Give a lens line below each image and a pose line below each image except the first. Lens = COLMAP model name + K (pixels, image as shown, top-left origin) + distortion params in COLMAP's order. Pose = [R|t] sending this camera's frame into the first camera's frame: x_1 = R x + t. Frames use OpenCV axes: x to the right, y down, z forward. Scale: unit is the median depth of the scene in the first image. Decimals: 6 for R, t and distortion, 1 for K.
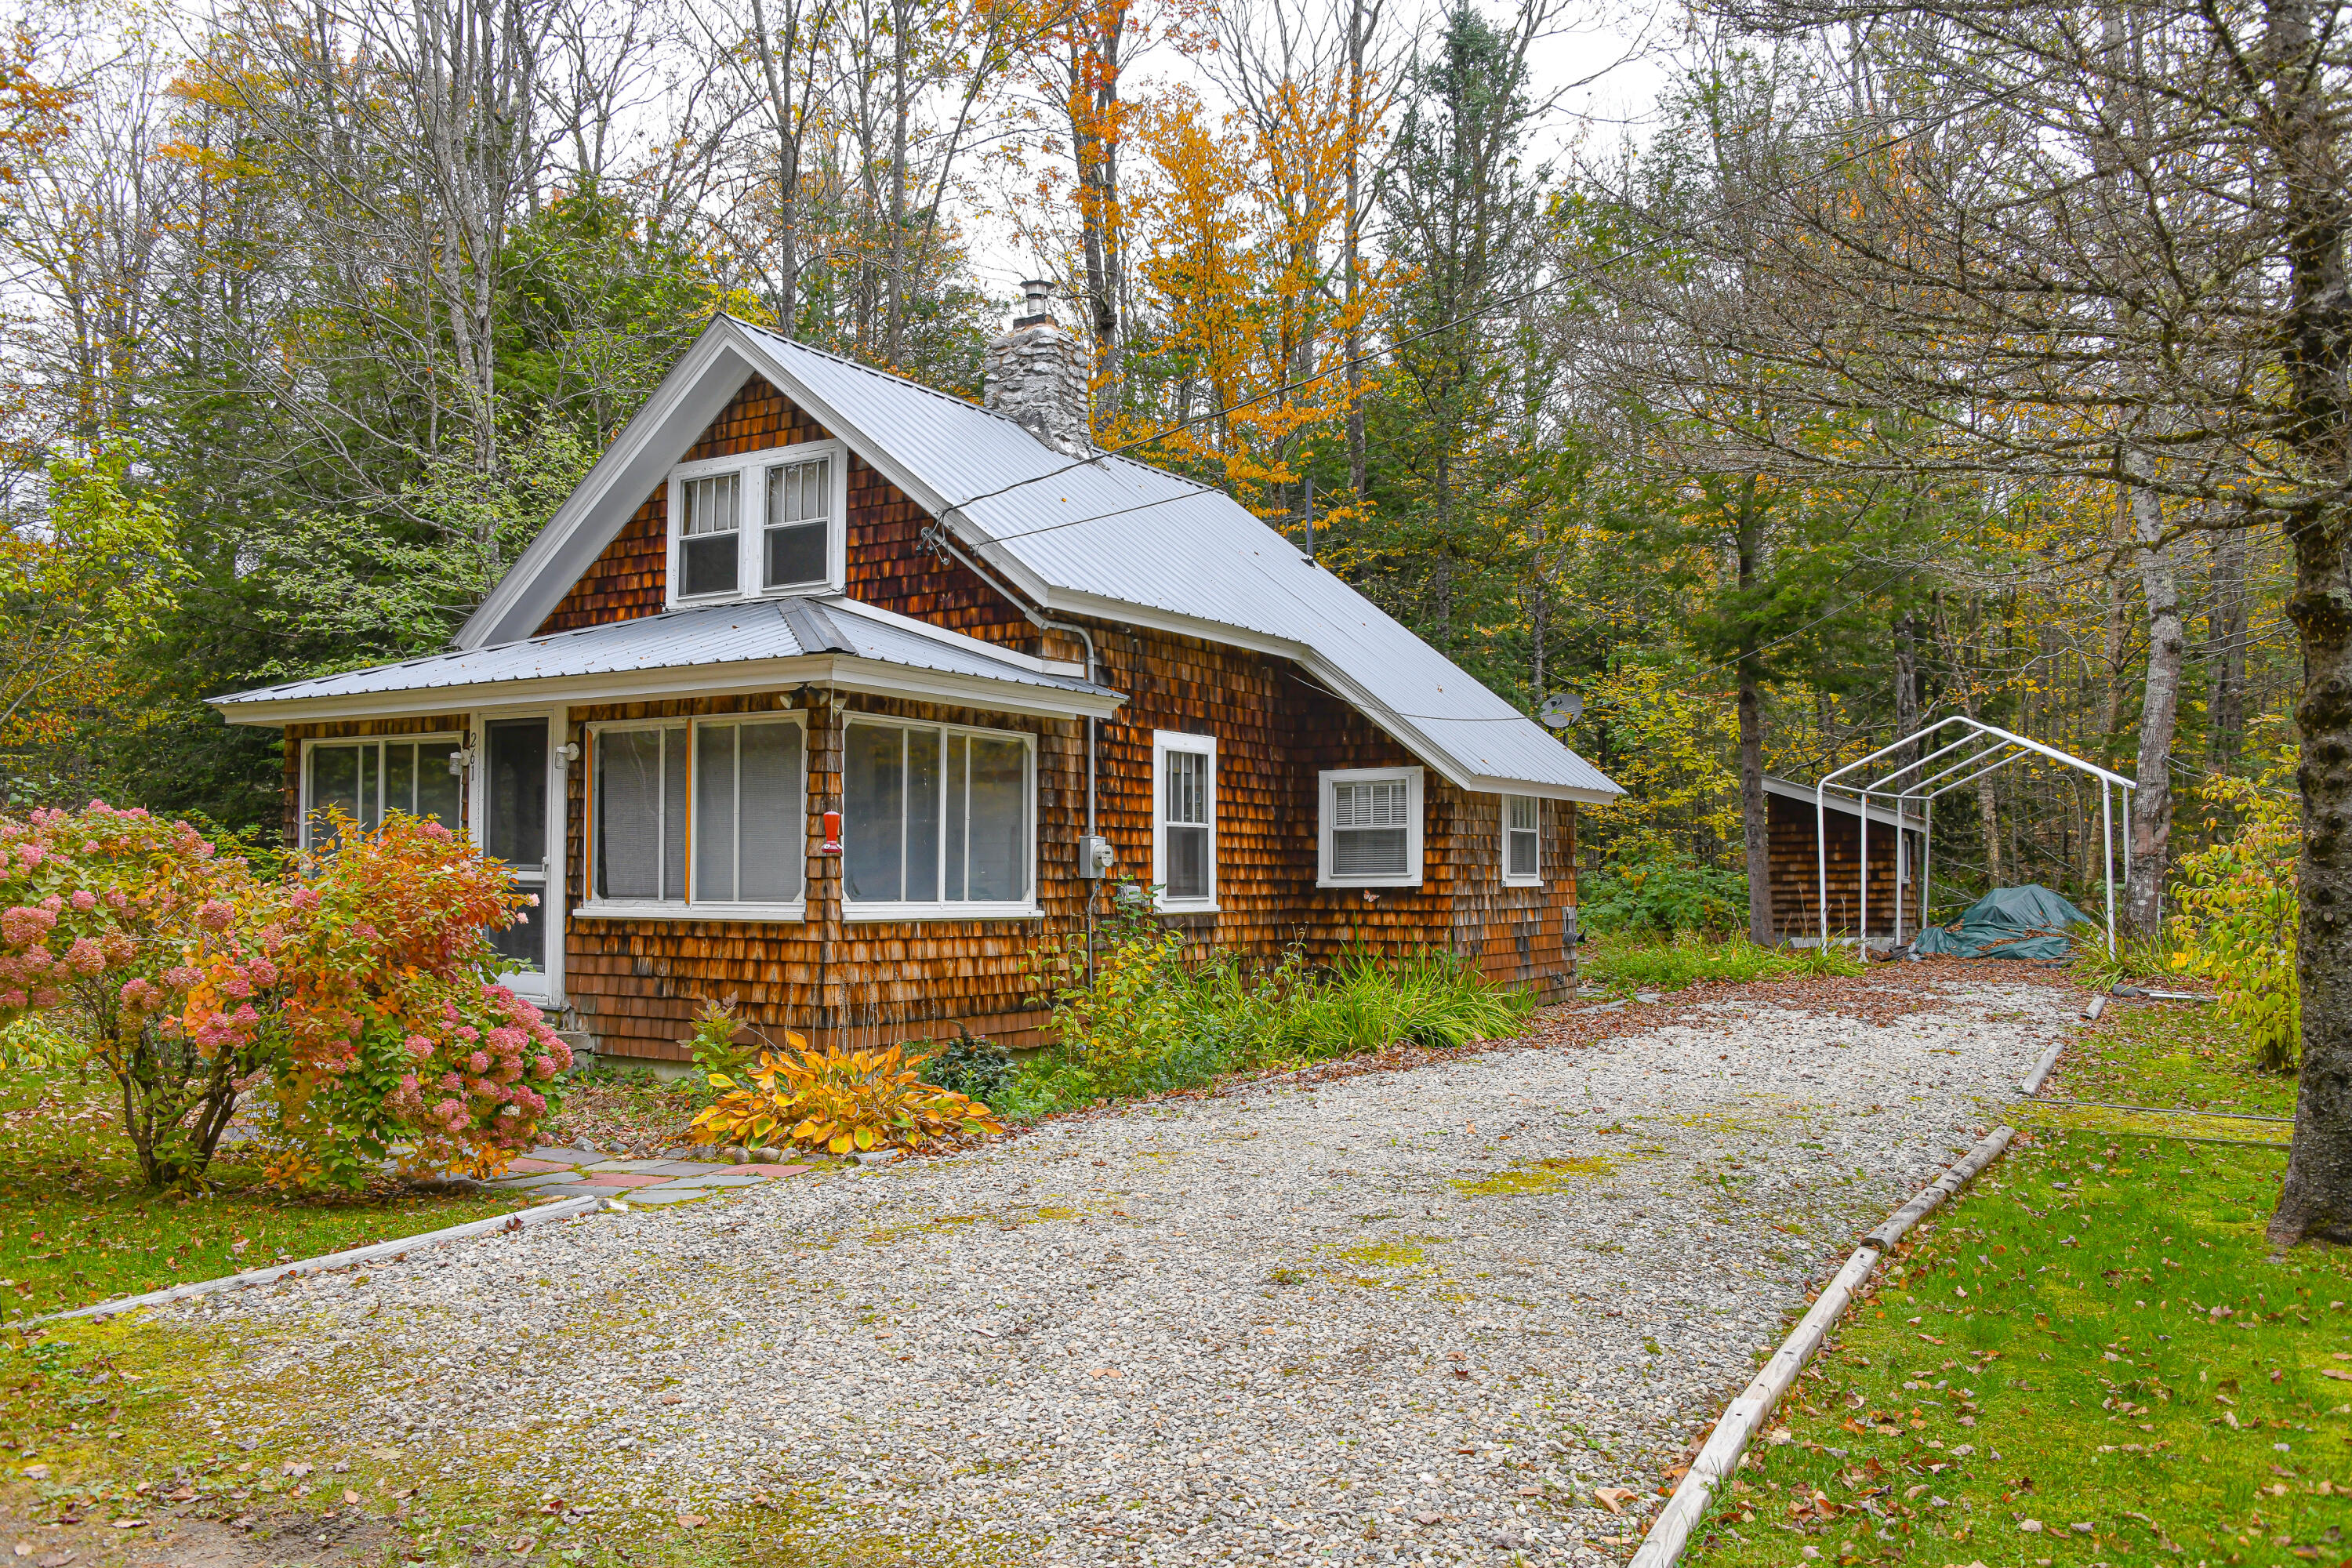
lens RADIAL K [[1897.5, 0, 1176.4], [0, 1897.5, 797.1], [0, 0, 1]] dist [-0.054891, -0.001441]
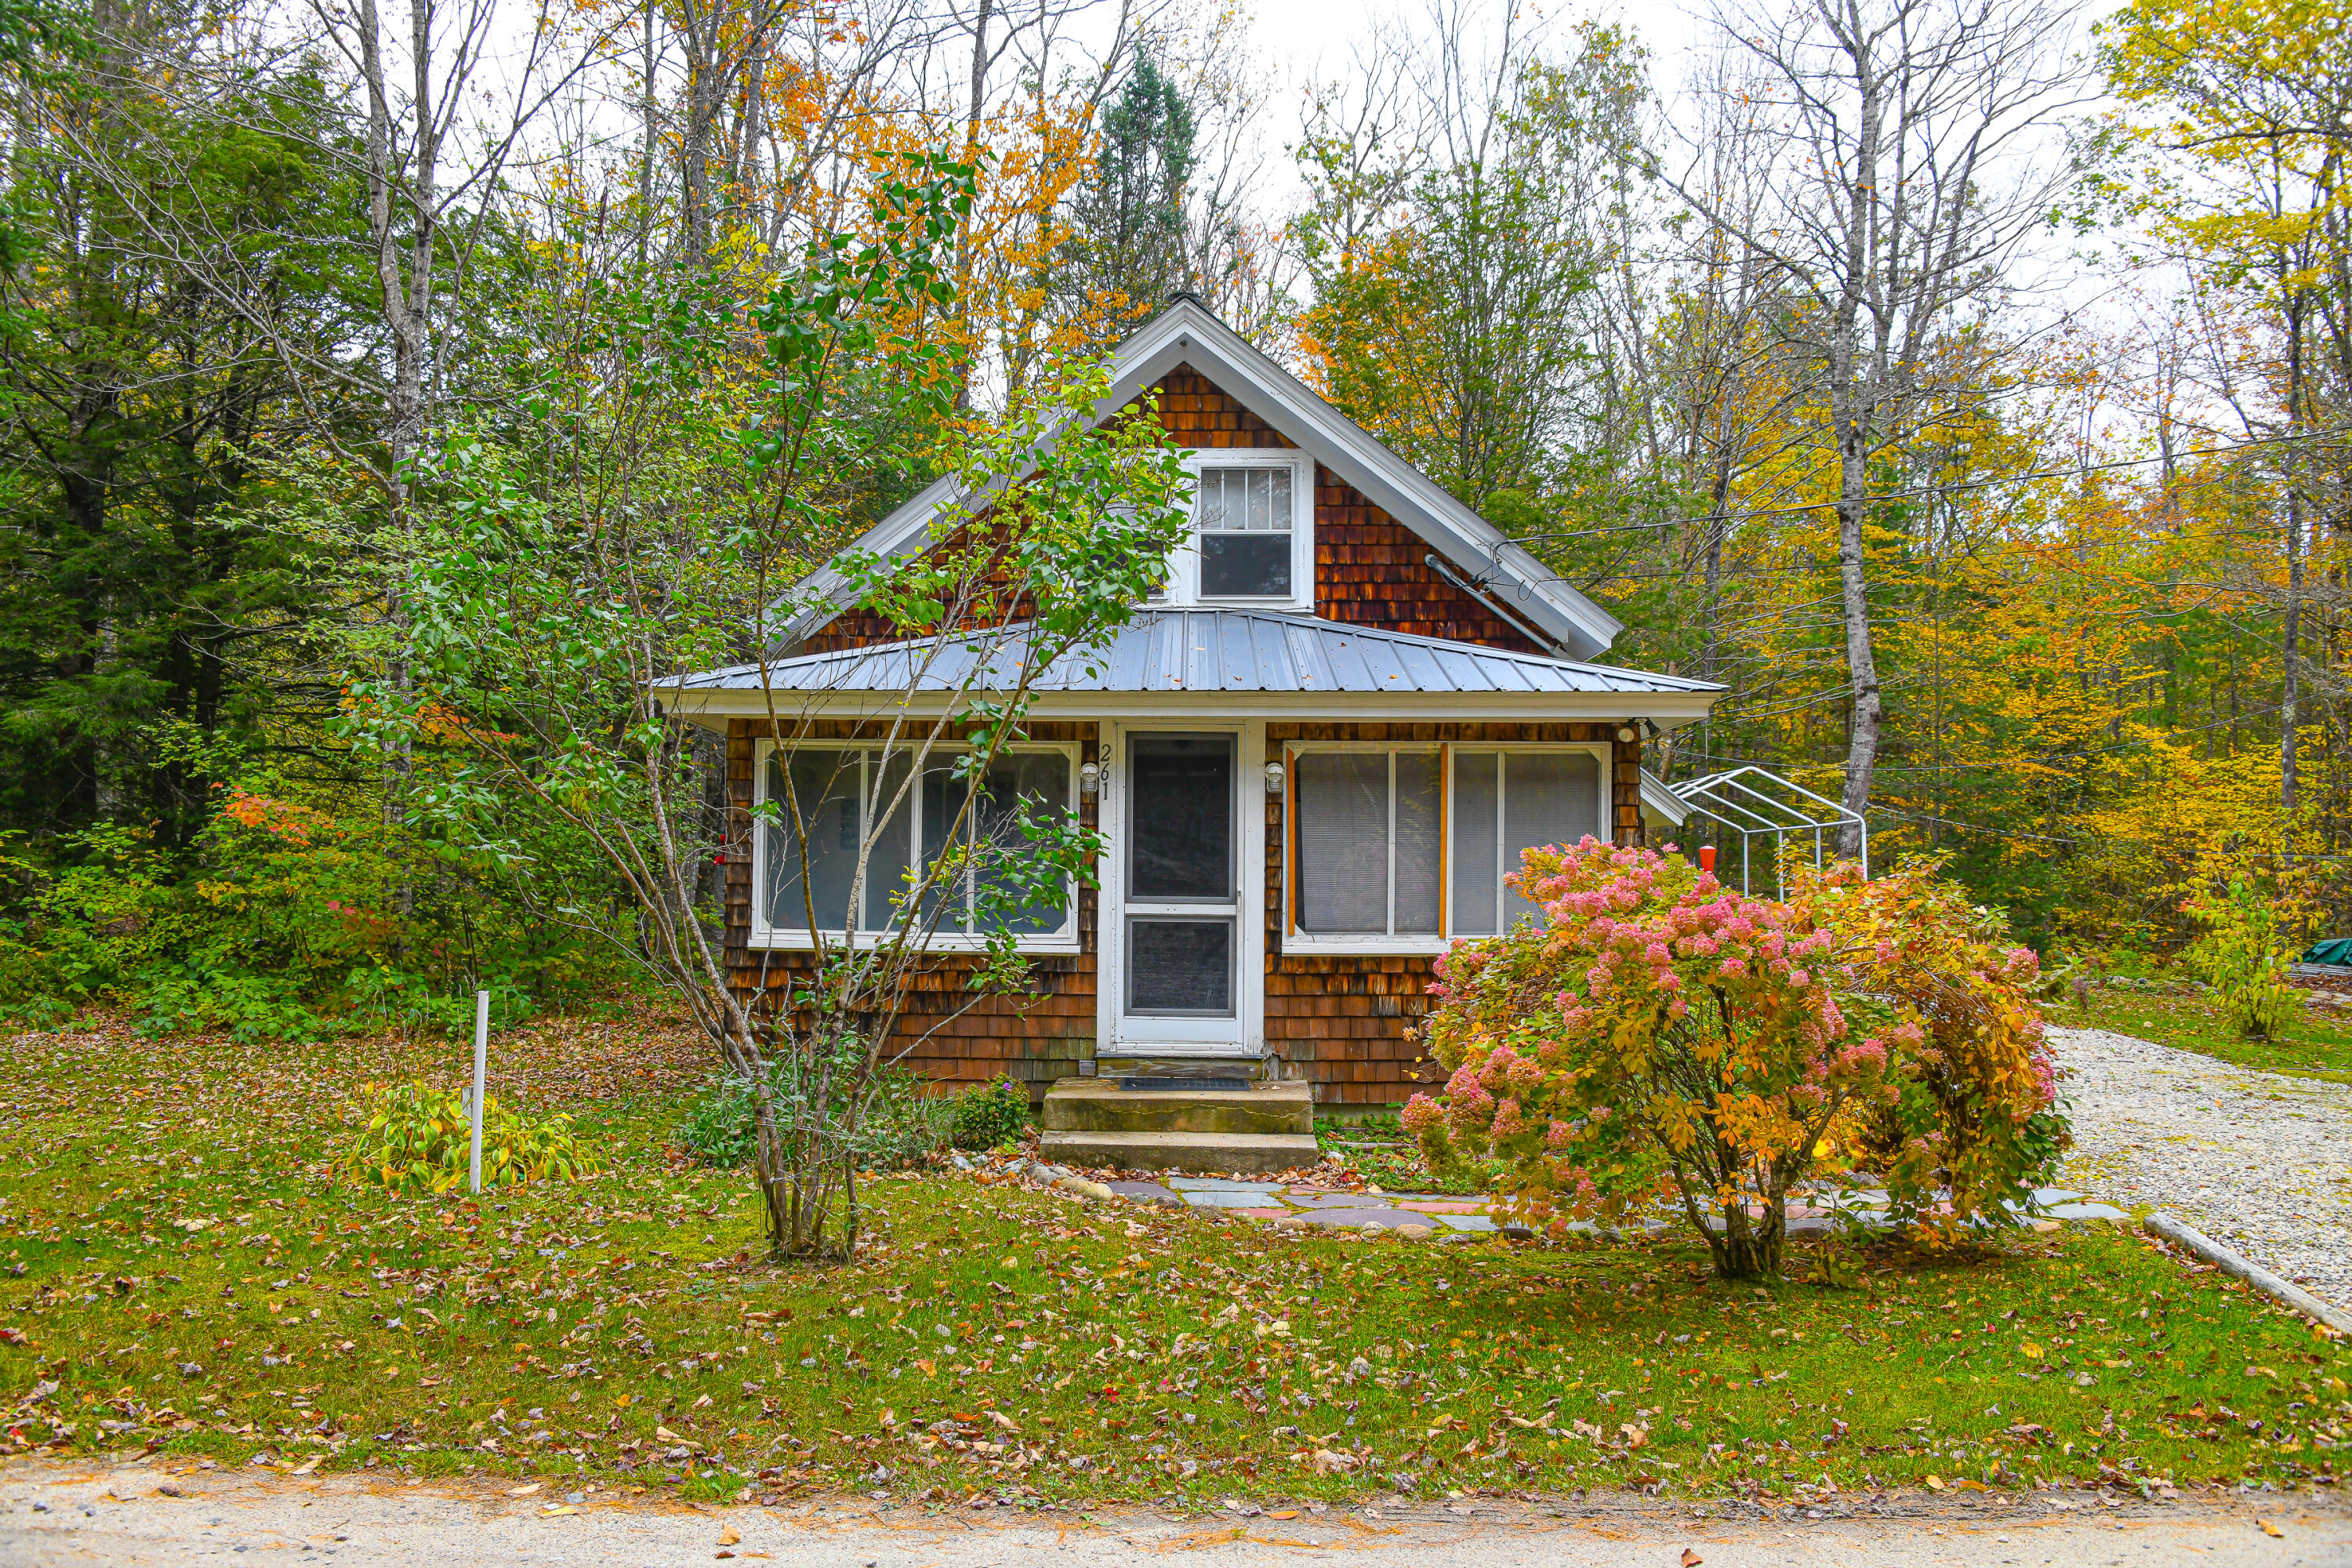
lens RADIAL K [[1897.5, 0, 1176.5], [0, 1897.5, 789.4], [0, 0, 1]] dist [-0.054891, -0.001441]
pose [[0.842117, 0.027431, 0.538597, -0.826627], [-0.022203, 0.999622, -0.016196, -0.000172], [-0.538838, 0.001681, 0.842408, 0.249254]]
